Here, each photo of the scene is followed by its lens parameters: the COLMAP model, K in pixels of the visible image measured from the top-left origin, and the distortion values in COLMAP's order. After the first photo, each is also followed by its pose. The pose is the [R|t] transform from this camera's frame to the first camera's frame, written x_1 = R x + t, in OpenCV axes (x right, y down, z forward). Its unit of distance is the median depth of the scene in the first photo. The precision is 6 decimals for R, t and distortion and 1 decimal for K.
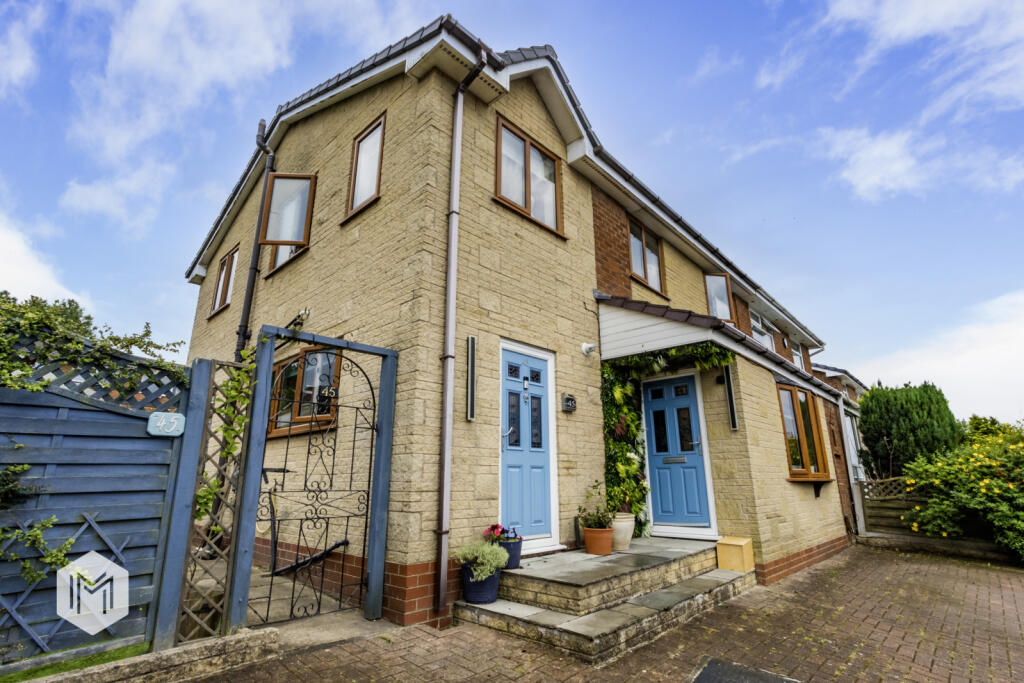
lens RADIAL K [[489.9, 0, 512.0], [0, 489.9, 341.5], [0, 0, 1]] dist [-0.016203, 0.000762]
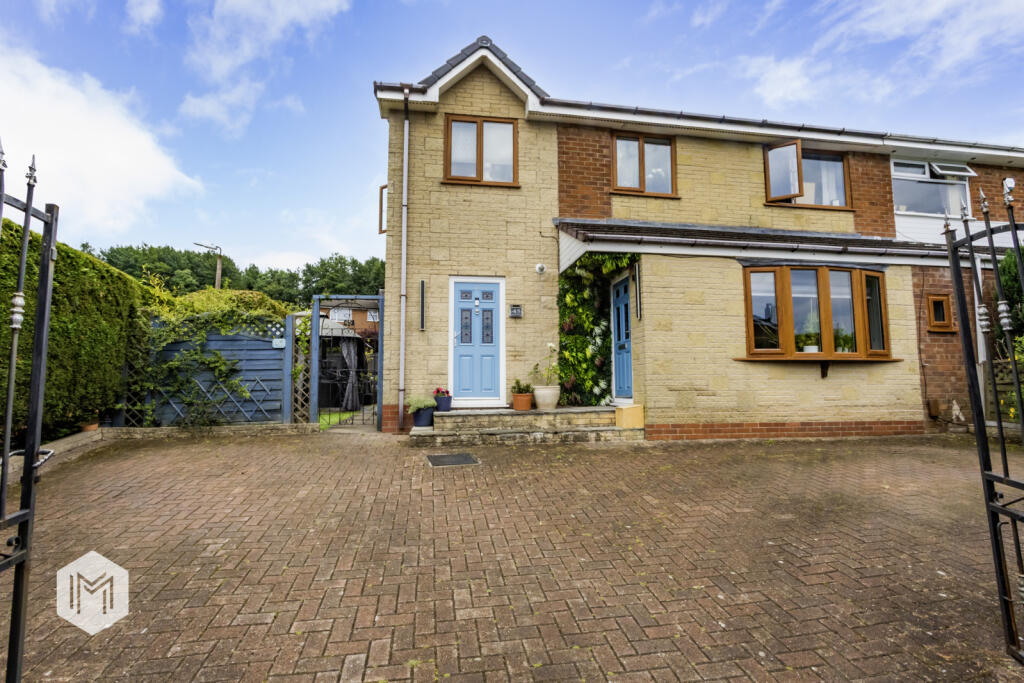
lens RADIAL K [[489.9, 0, 512.0], [0, 489.9, 341.5], [0, 0, 1]] dist [-0.016203, 0.000762]
pose [[0.787695, -0.060336, -0.613104, 1.009865], [0.174434, 0.976310, 0.128027, 0.028742], [0.590855, -0.207793, 0.779559, -0.136585]]
